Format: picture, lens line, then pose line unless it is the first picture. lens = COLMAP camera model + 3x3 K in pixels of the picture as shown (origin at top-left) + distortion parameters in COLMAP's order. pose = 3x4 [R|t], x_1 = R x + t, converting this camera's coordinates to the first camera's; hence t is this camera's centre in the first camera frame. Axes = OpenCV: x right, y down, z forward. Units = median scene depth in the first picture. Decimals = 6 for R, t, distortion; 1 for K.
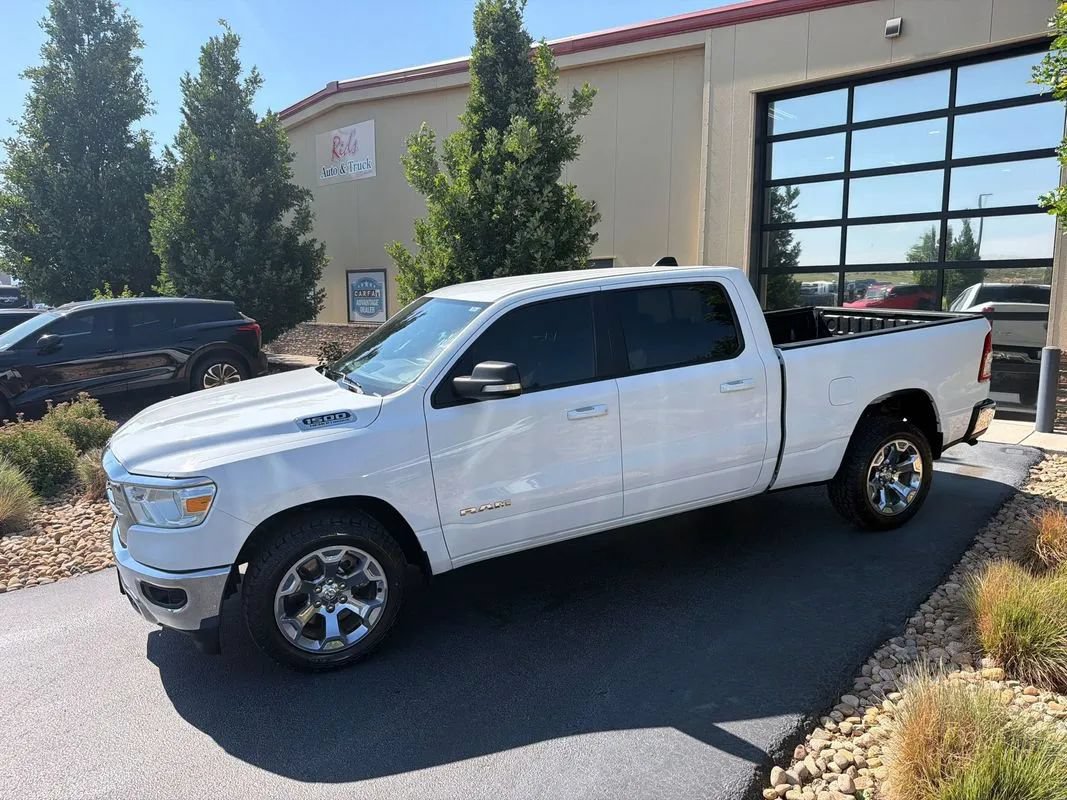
lens RADIAL K [[784.6, 0, 533.5], [0, 784.6, 400.0], [0, 0, 1]] dist [0.095914, -0.137112]
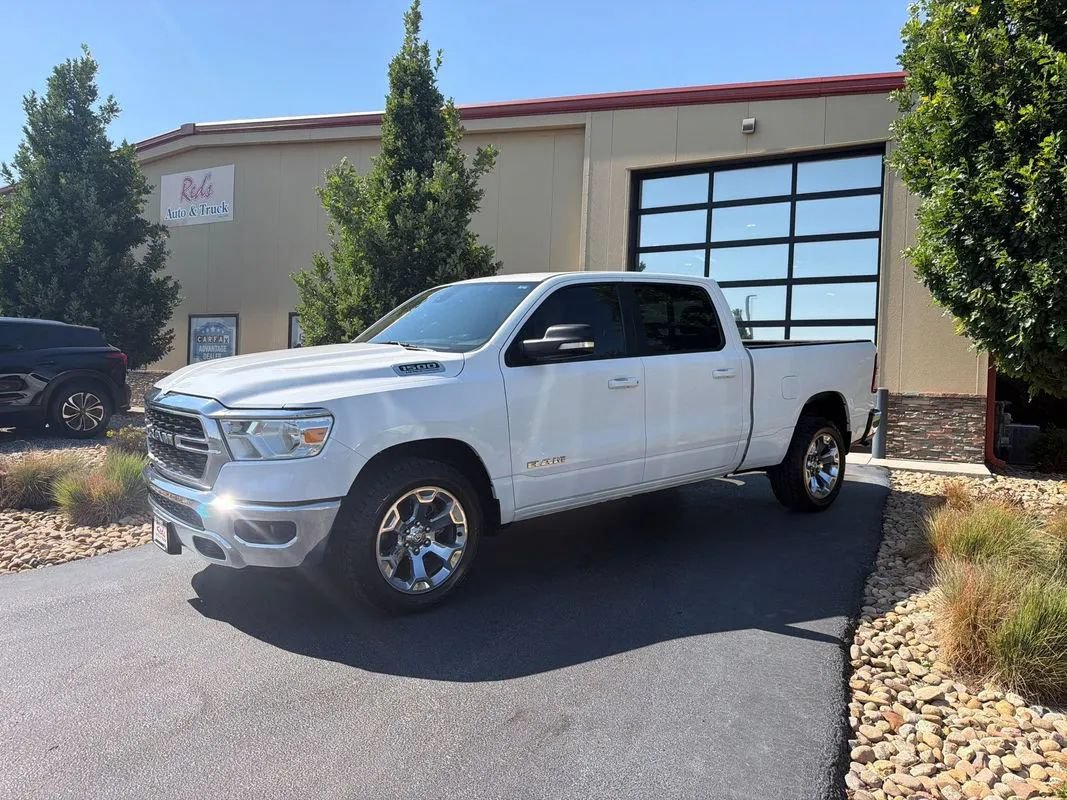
lens RADIAL K [[784.6, 0, 533.5], [0, 784.6, 400.0], [0, 0, 1]] dist [0.095914, -0.137112]
pose [[0.963583, 0.030460, 0.265668, -0.167502], [-0.000736, 0.993789, -0.111274, 0.078620], [-0.267407, 0.107026, 0.957621, -0.019108]]
